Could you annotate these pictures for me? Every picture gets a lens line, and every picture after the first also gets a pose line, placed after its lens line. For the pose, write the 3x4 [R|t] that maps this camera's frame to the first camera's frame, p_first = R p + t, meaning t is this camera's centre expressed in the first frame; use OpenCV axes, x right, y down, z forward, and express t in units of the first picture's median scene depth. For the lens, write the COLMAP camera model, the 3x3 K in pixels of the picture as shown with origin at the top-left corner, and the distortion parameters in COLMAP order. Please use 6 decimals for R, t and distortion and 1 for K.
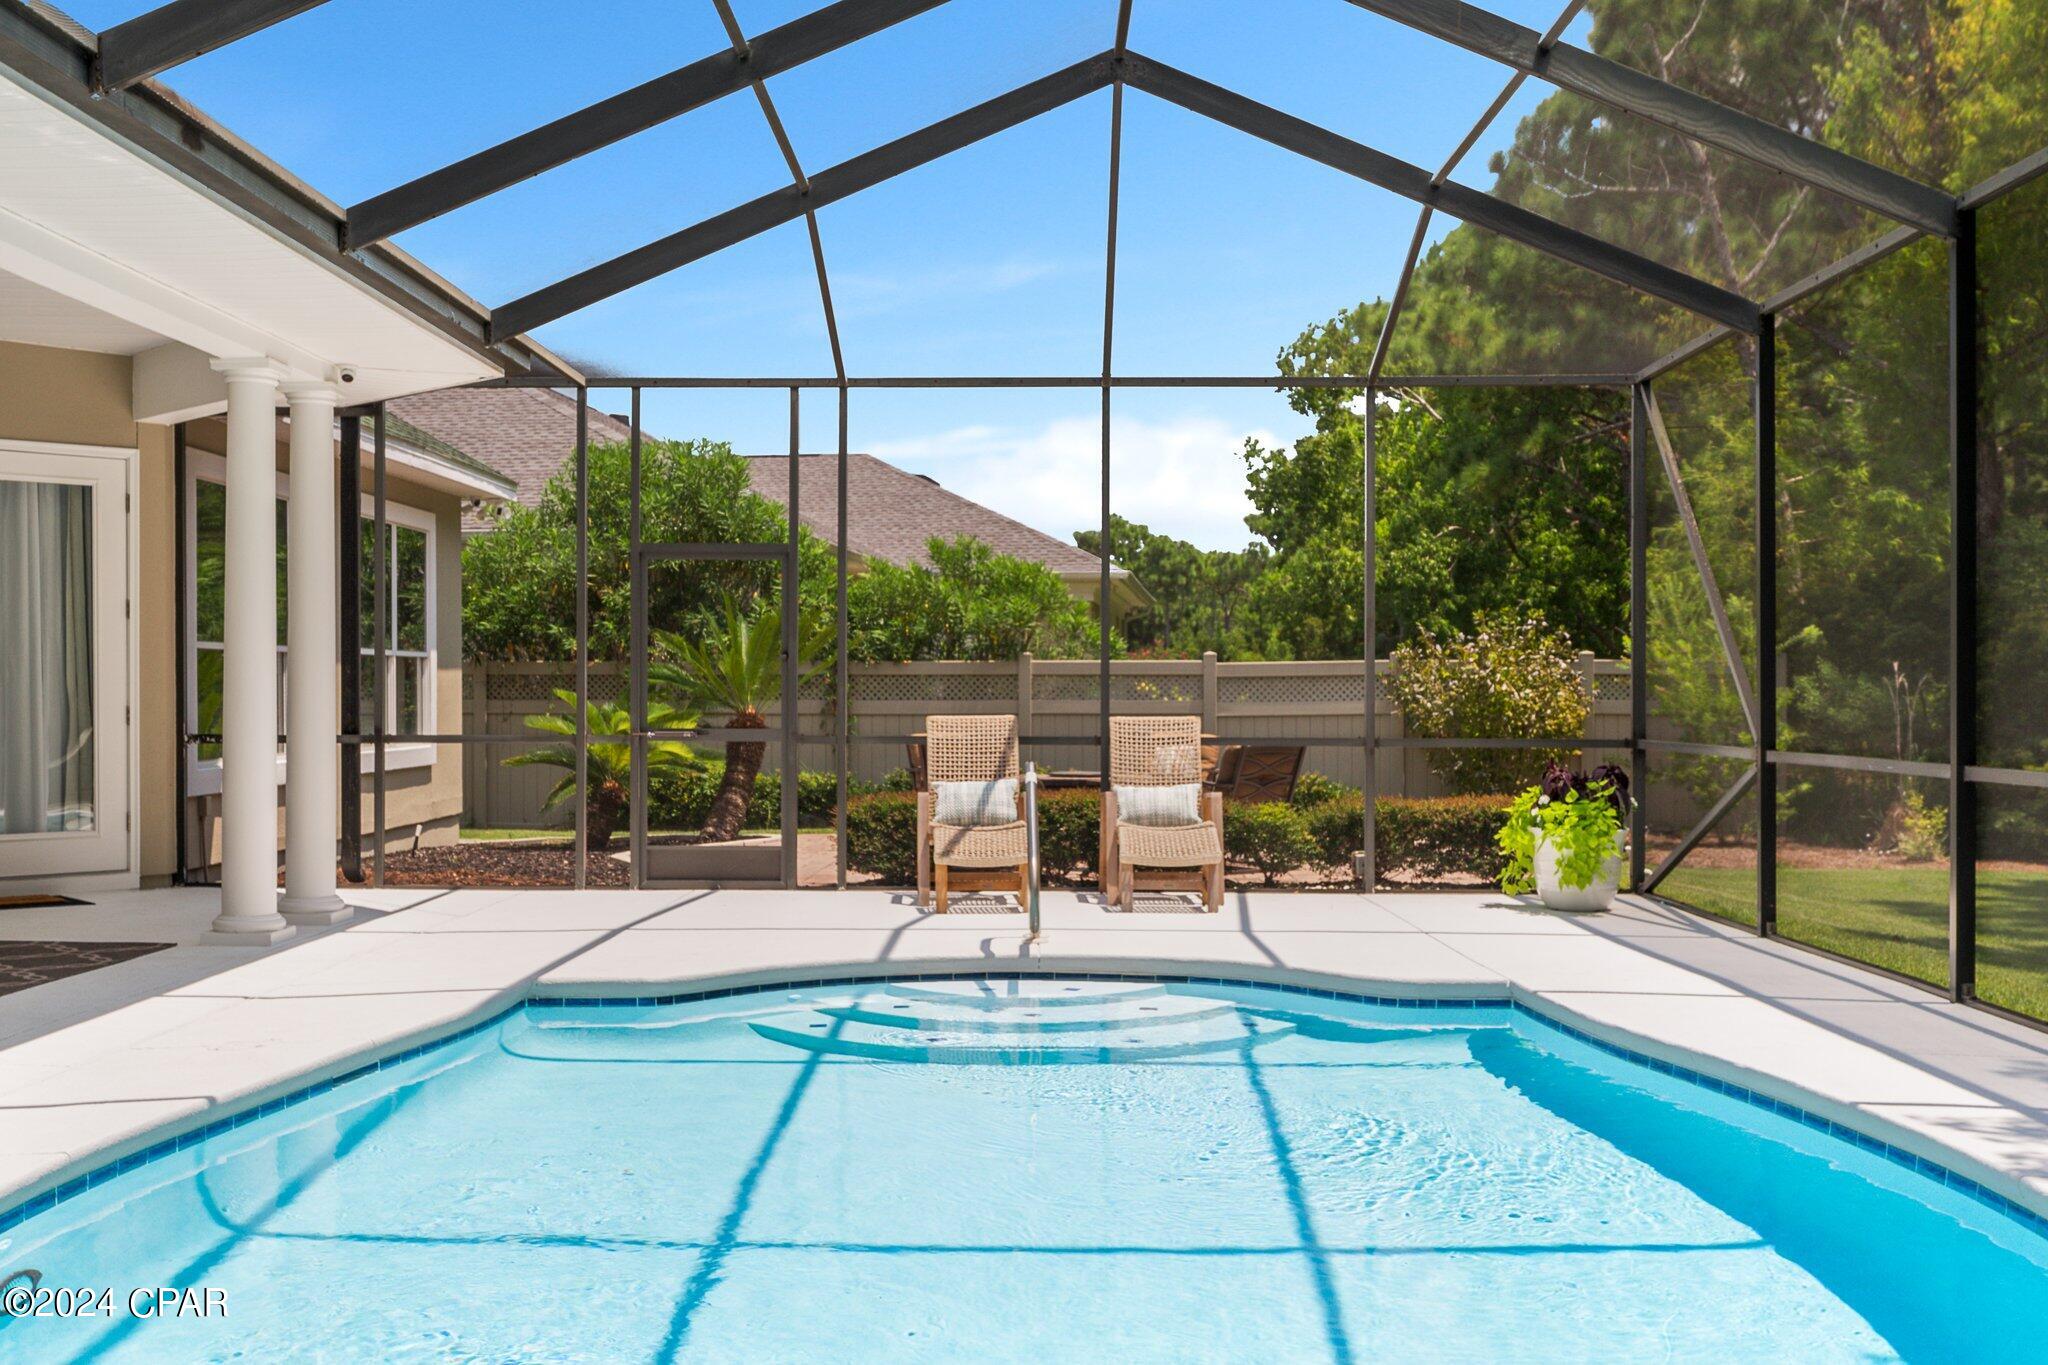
lens RADIAL K [[2084.6, 0, 1025.0], [0, 2084.6, 681.1], [0, 0, 1]] dist [0.003663, 0.000000]
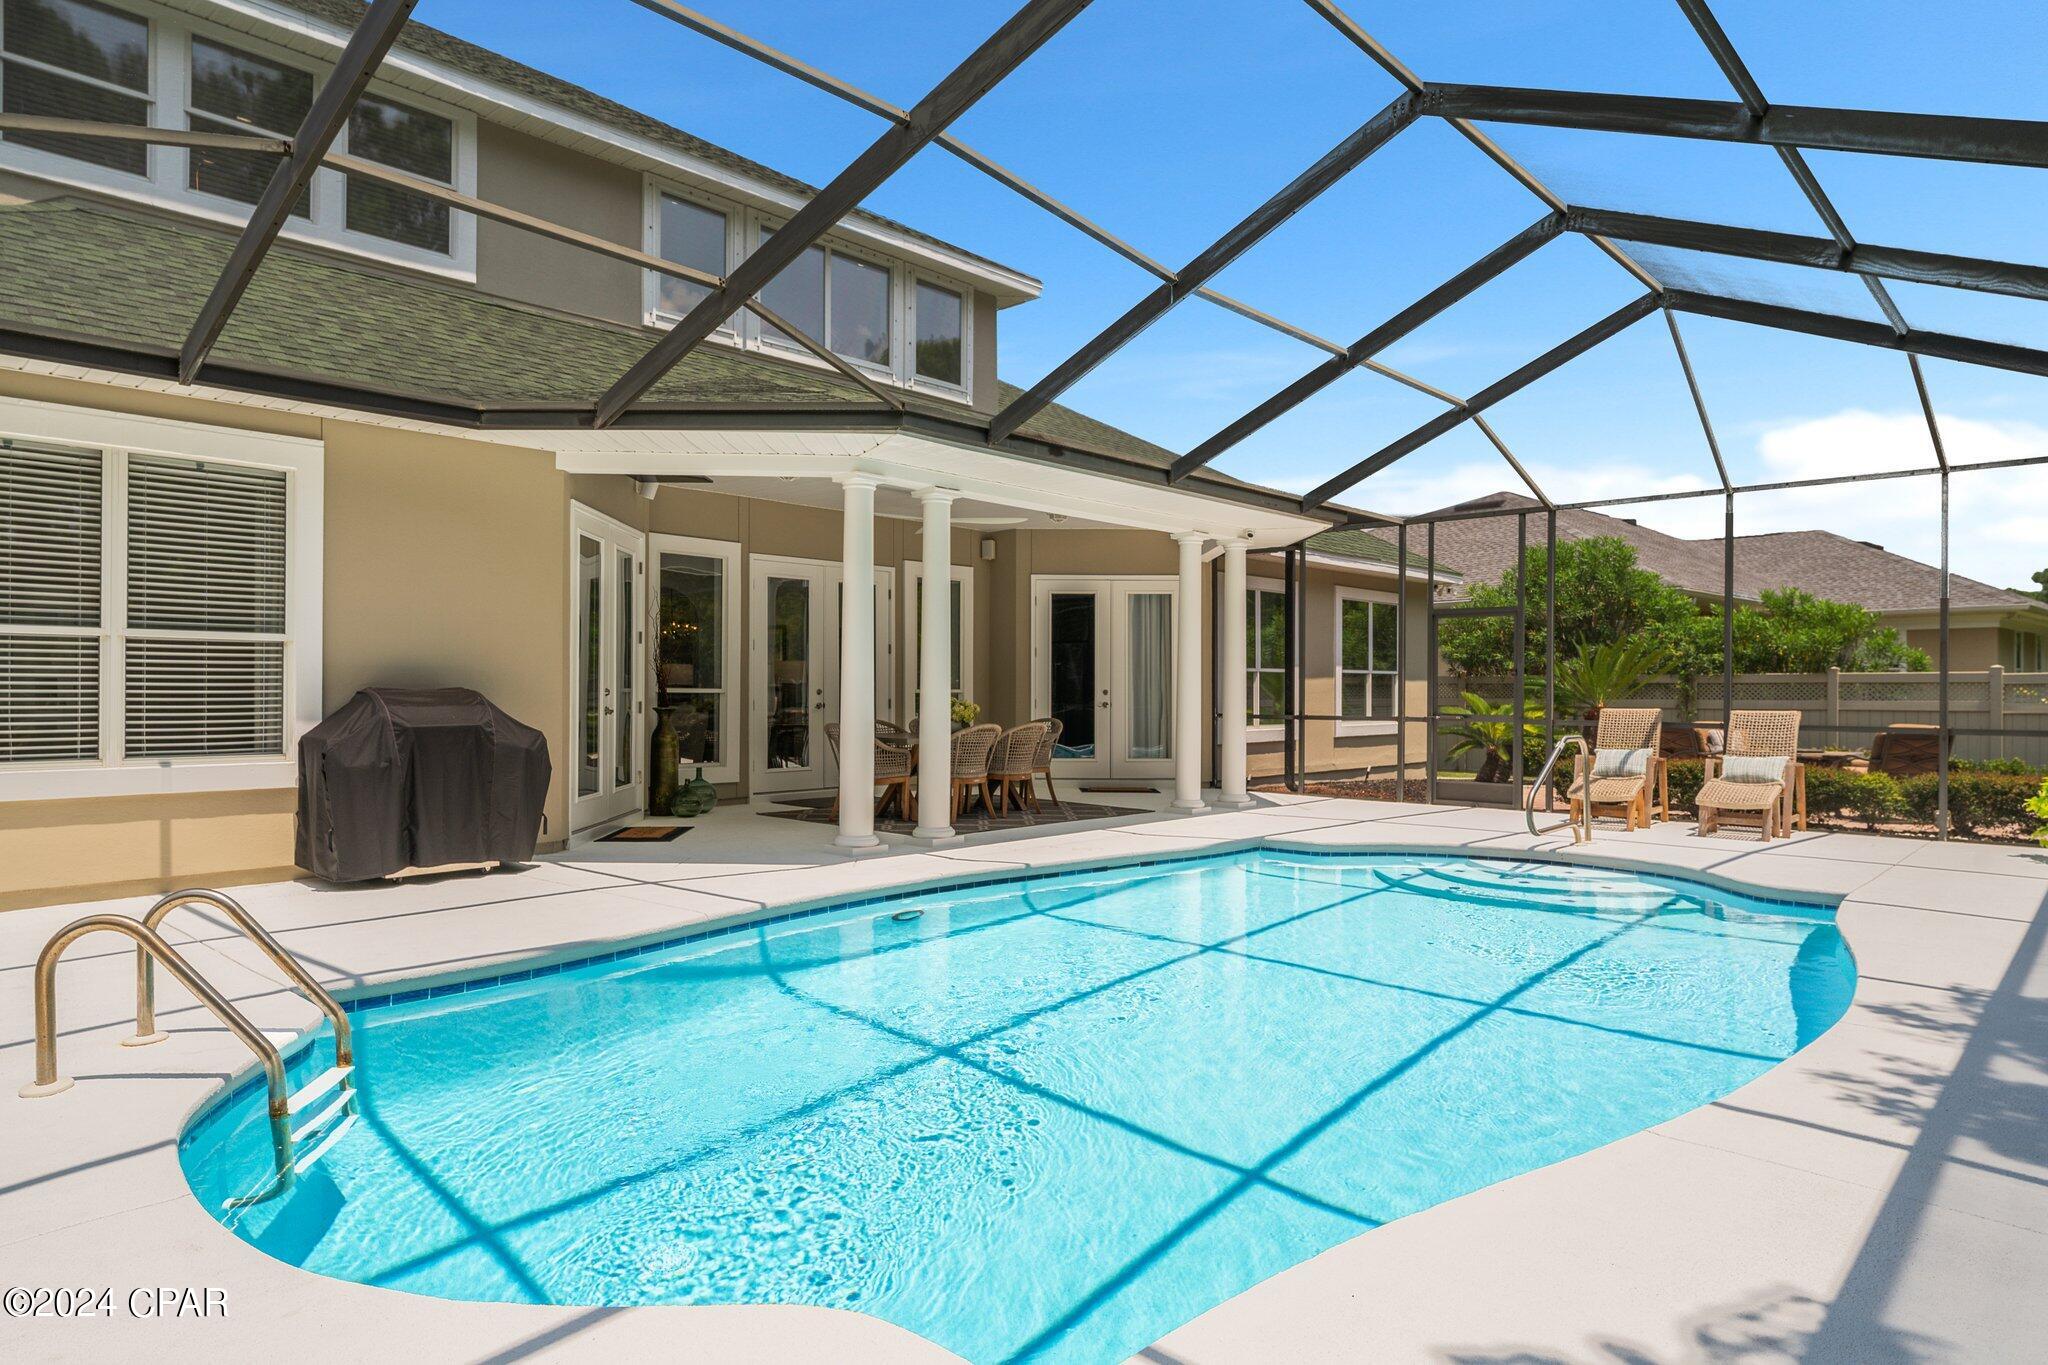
lens RADIAL K [[1235.1, 0, 1024.9], [0, 1235.1, 689.9], [0, 0, 1]] dist [-0.000376, -0.001089]
pose [[0.741687, 0.001731, -0.670744, 0.264512], [-0.000174, 0.999997, 0.002388, -0.000087], [0.670746, -0.001654, 0.741685, -0.014836]]
